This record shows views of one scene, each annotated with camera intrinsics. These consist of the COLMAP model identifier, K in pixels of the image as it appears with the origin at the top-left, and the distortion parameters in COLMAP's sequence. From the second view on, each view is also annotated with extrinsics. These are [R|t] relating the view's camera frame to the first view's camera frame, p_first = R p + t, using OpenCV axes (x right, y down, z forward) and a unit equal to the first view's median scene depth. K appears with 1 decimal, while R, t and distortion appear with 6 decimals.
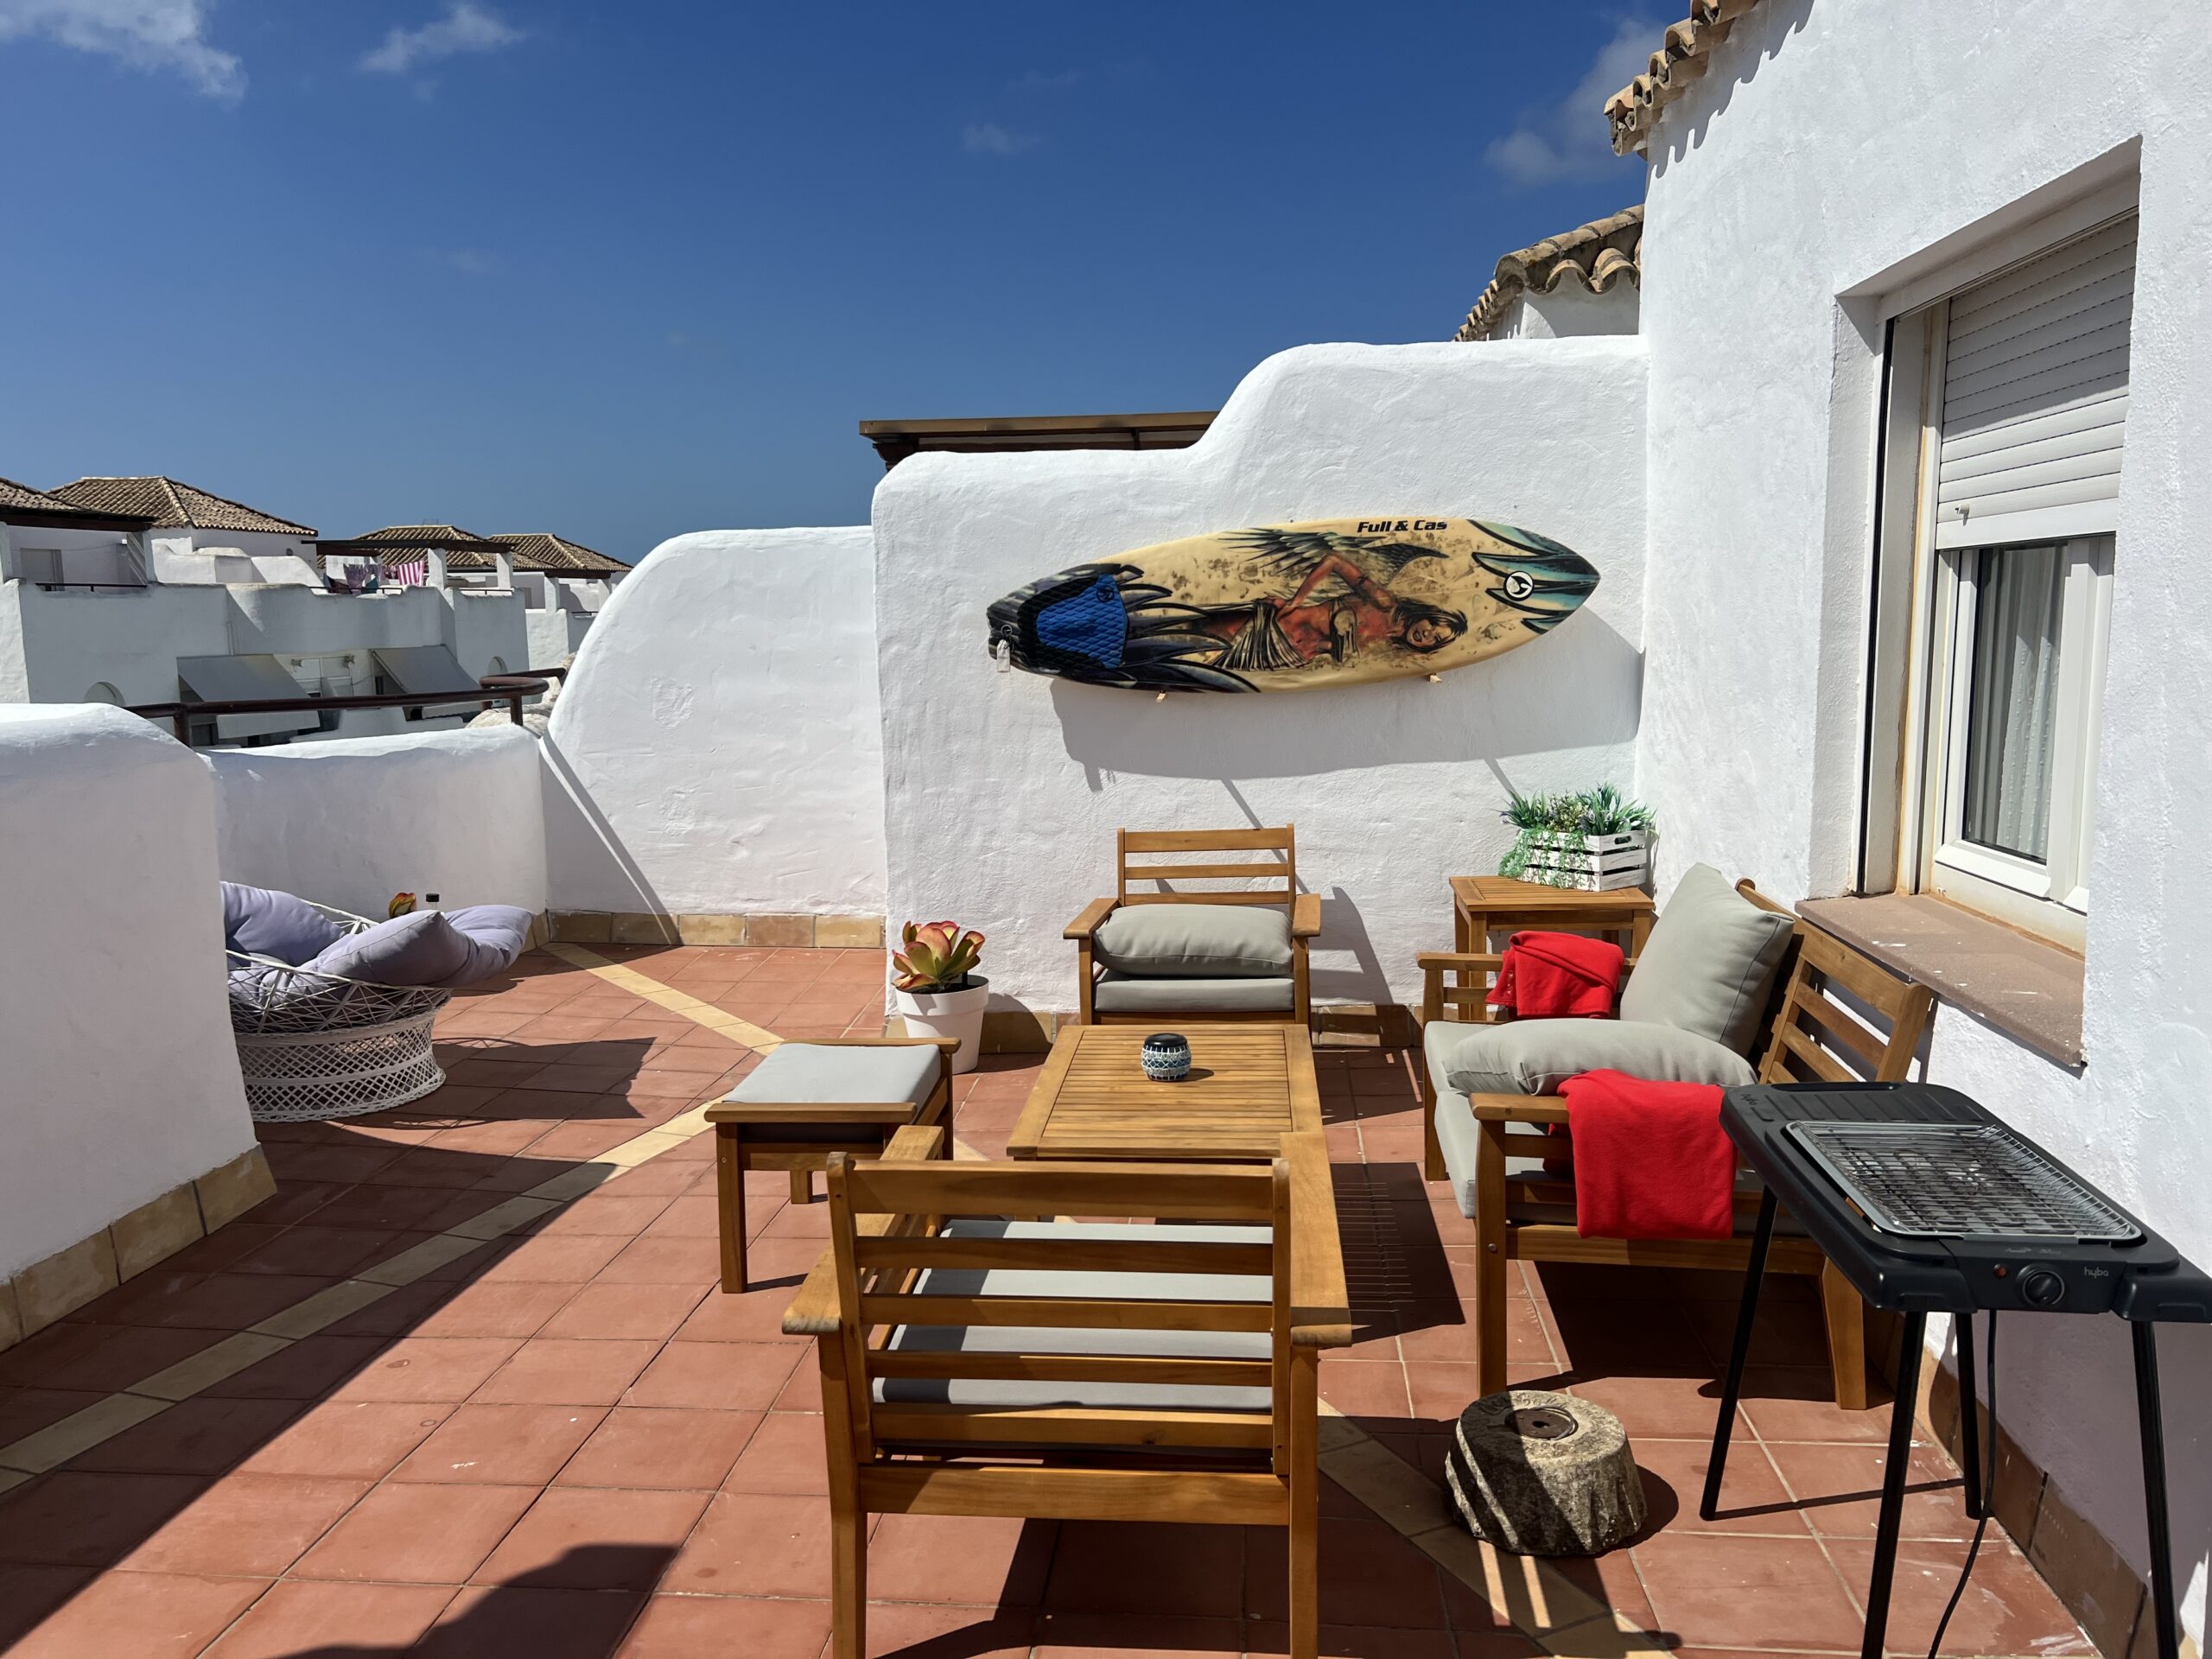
lens RADIAL K [[1671.2, 0, 1117.6], [0, 1671.2, 832.7], [0, 0, 1]] dist [0.097006, -0.163384]
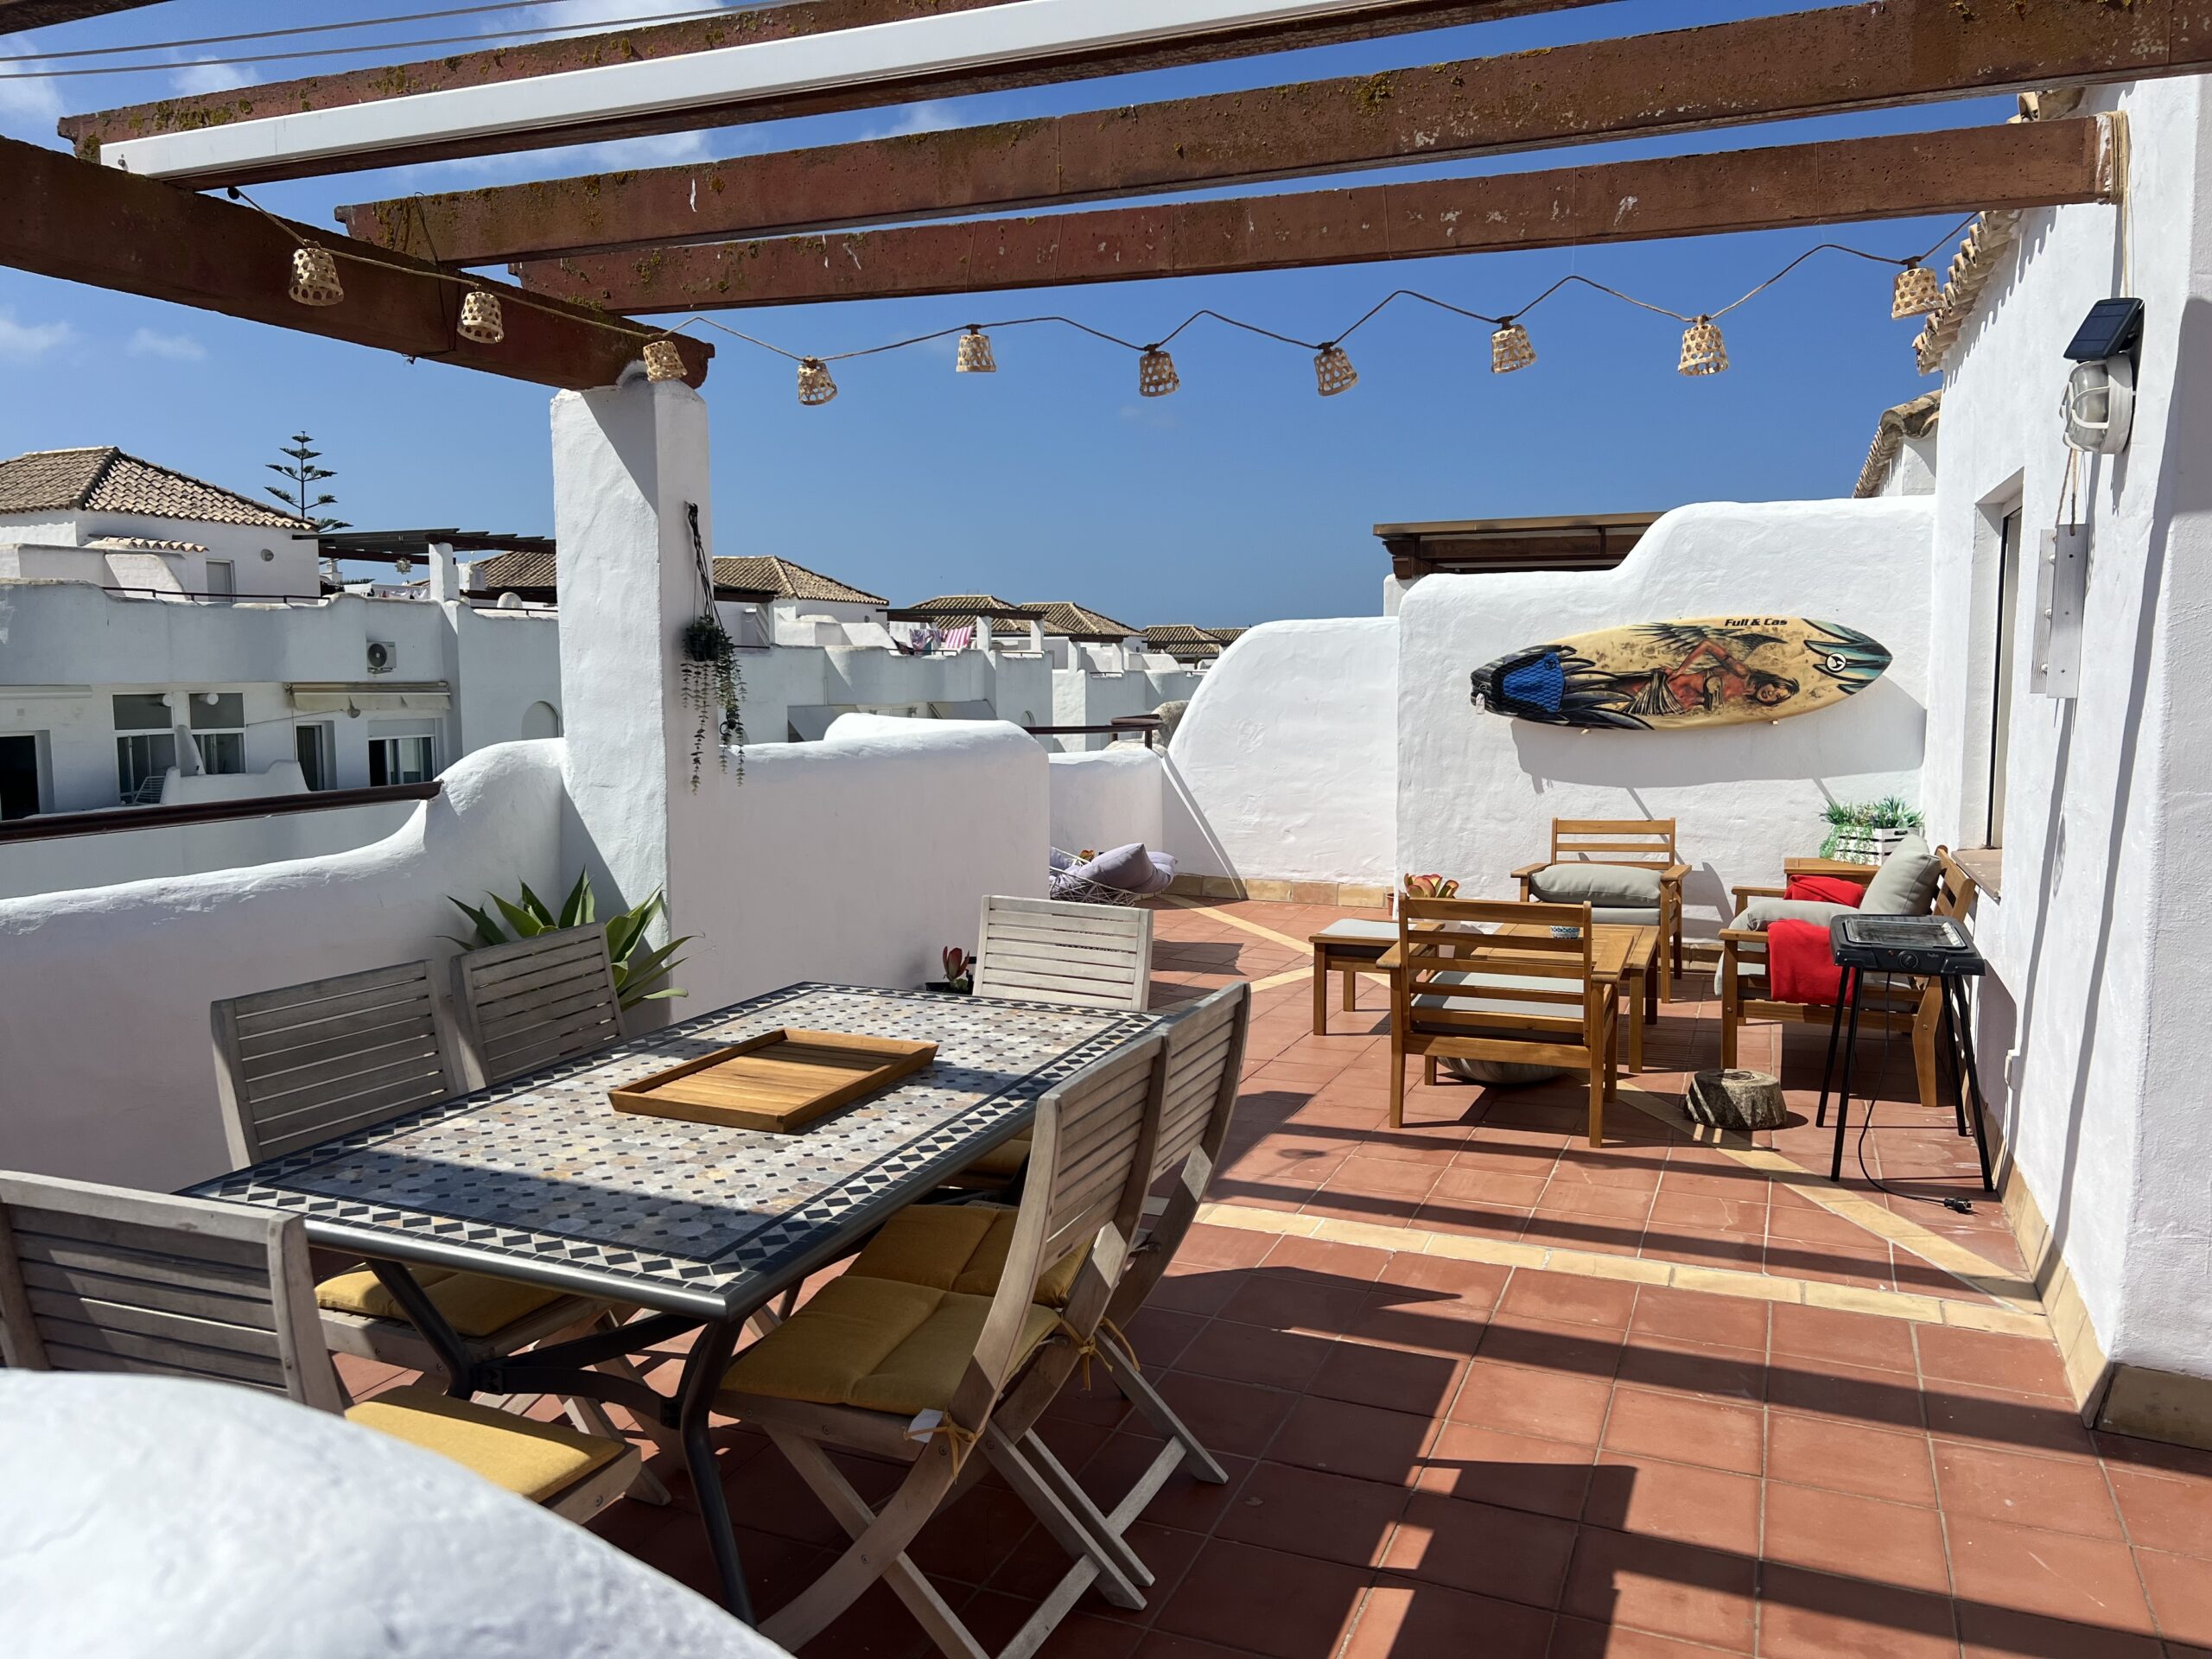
lens RADIAL K [[1662.8, 0, 1108.6], [0, 1662.8, 835.5], [0, 0, 1]] dist [0.159116, -0.449997]
pose [[0.959017, 0.038907, -0.280664, 0.042526], [-0.048449, 0.998457, -0.027134, 0.075950], [0.279175, 0.039620, 0.959423, -0.589897]]
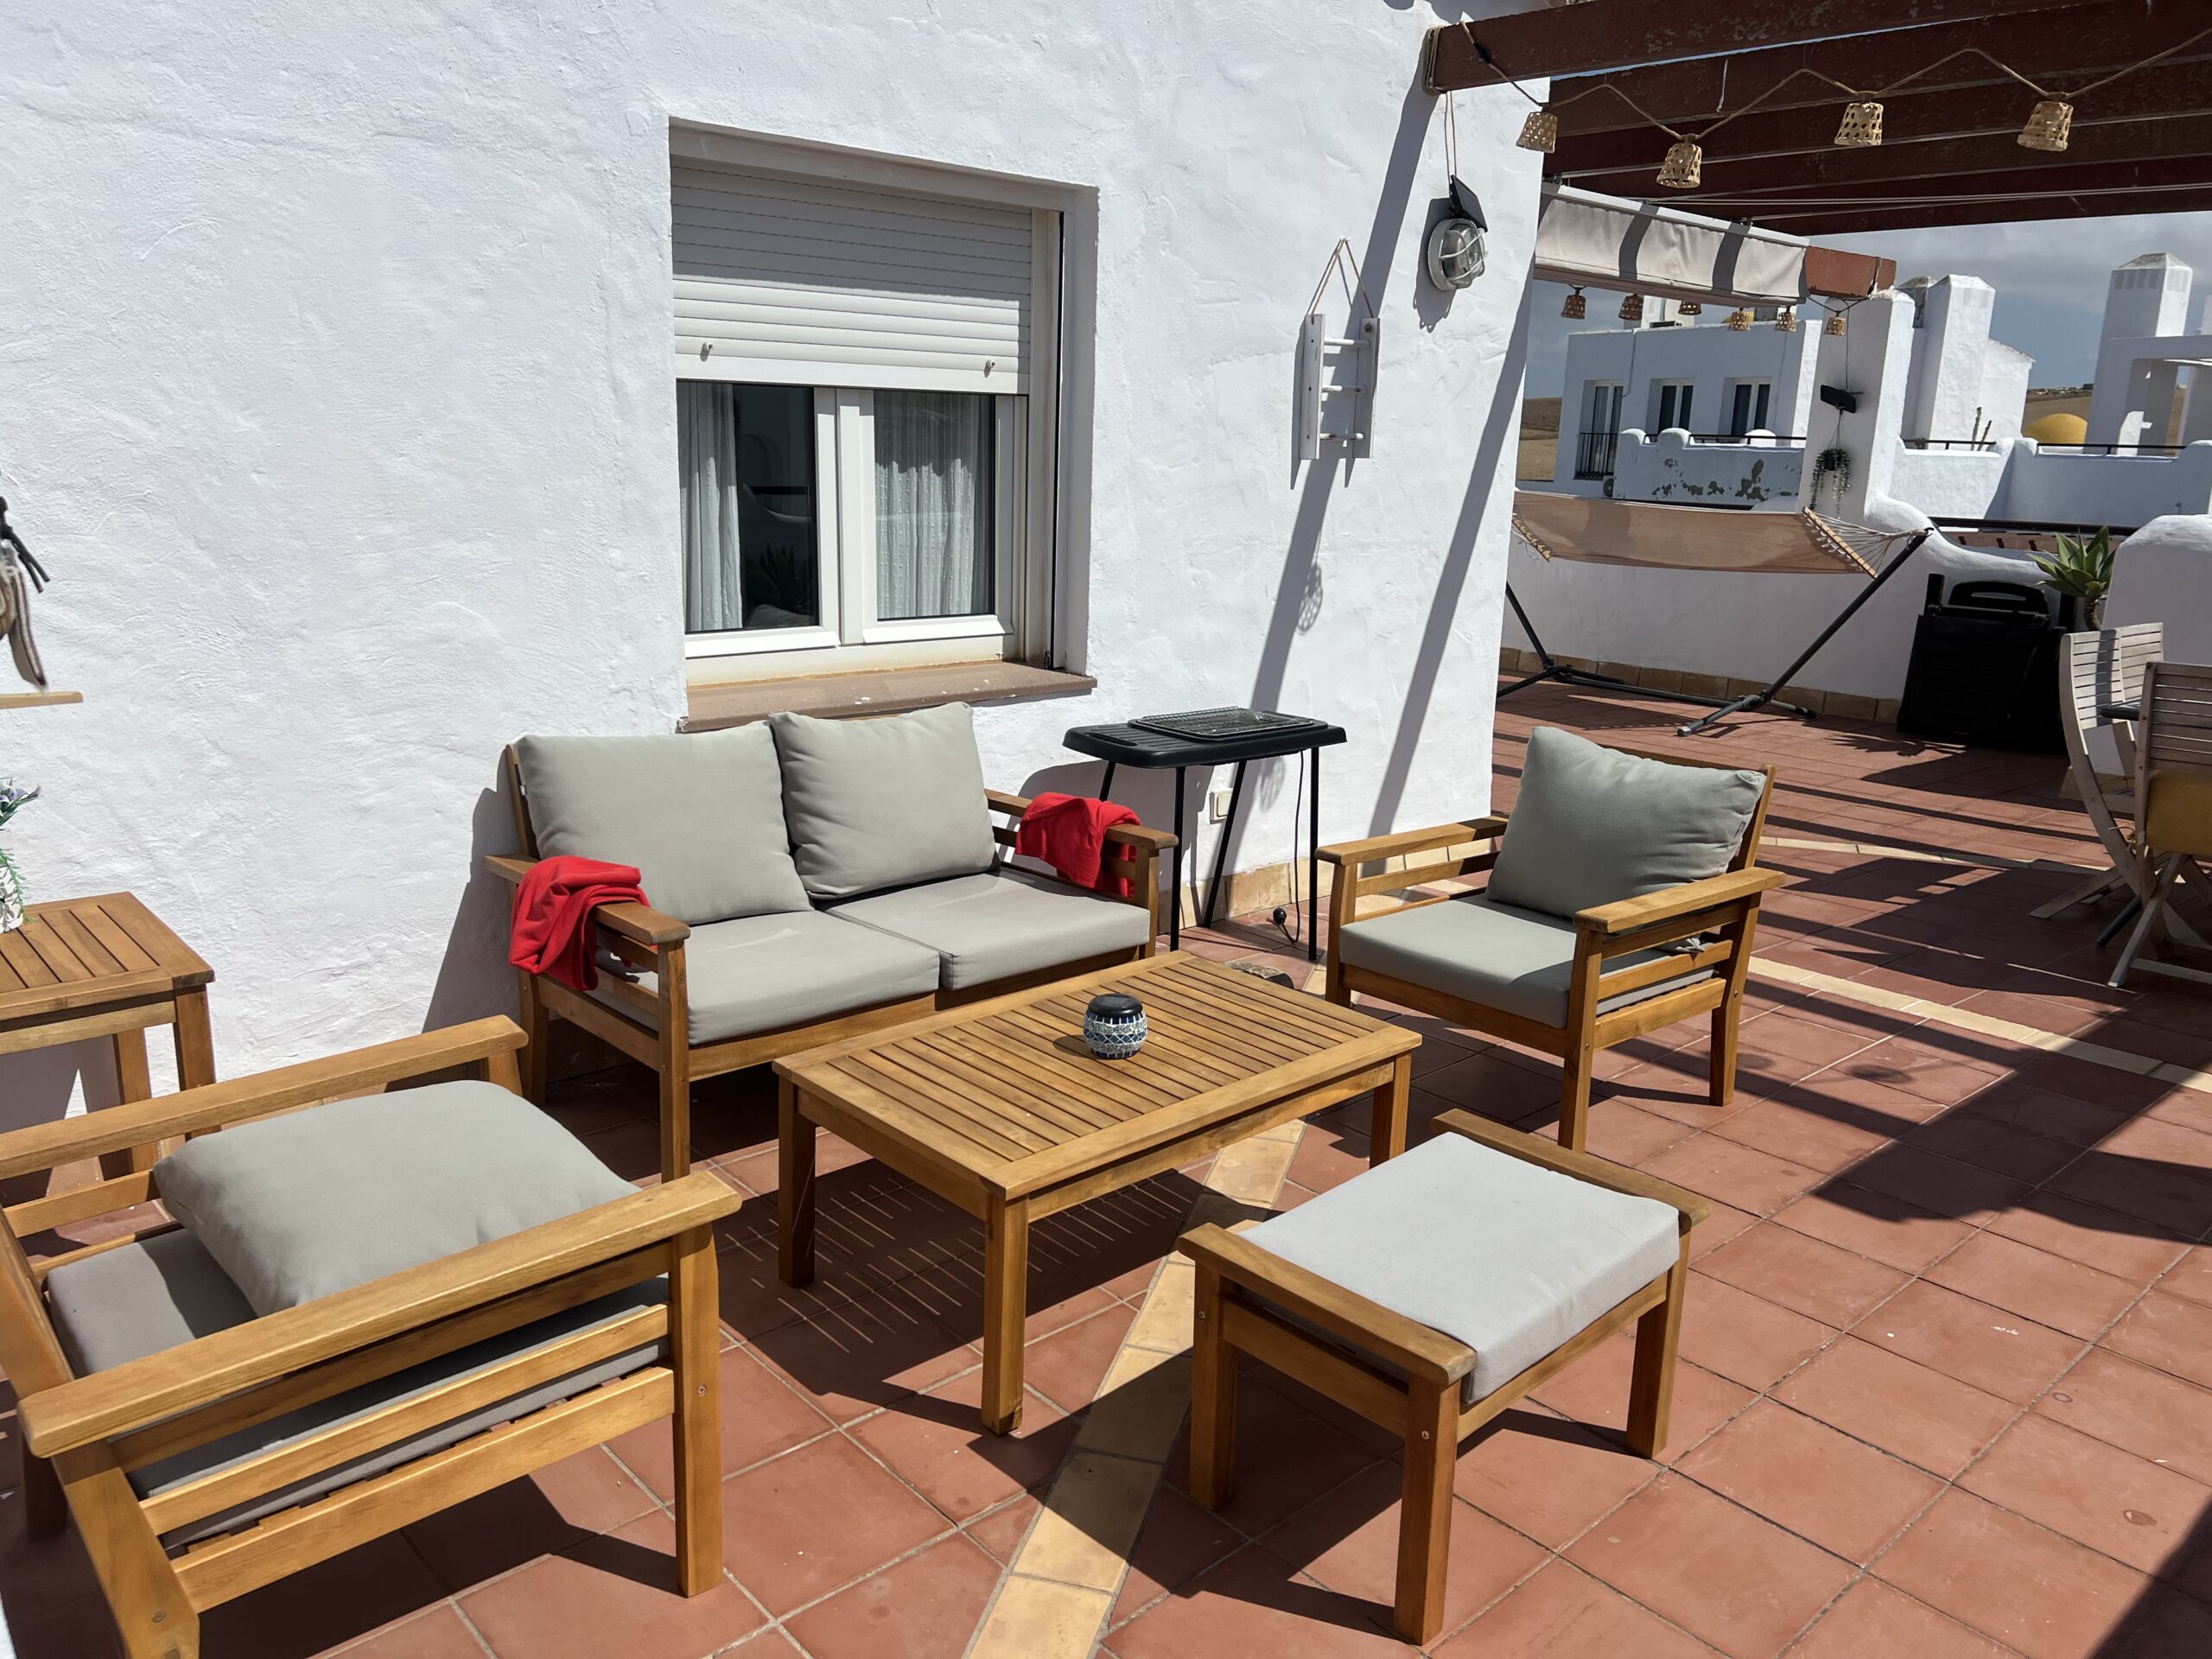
lens RADIAL K [[1671.2, 0, 1117.6], [0, 1671.2, 832.7], [0, 0, 1]] dist [0.097006, -0.163384]
pose [[-0.739995, -0.159355, 0.653463, -0.327802], [0.075770, 0.945595, 0.316400, -0.138123], [-0.668331, 0.283647, -0.687661, 1.060215]]
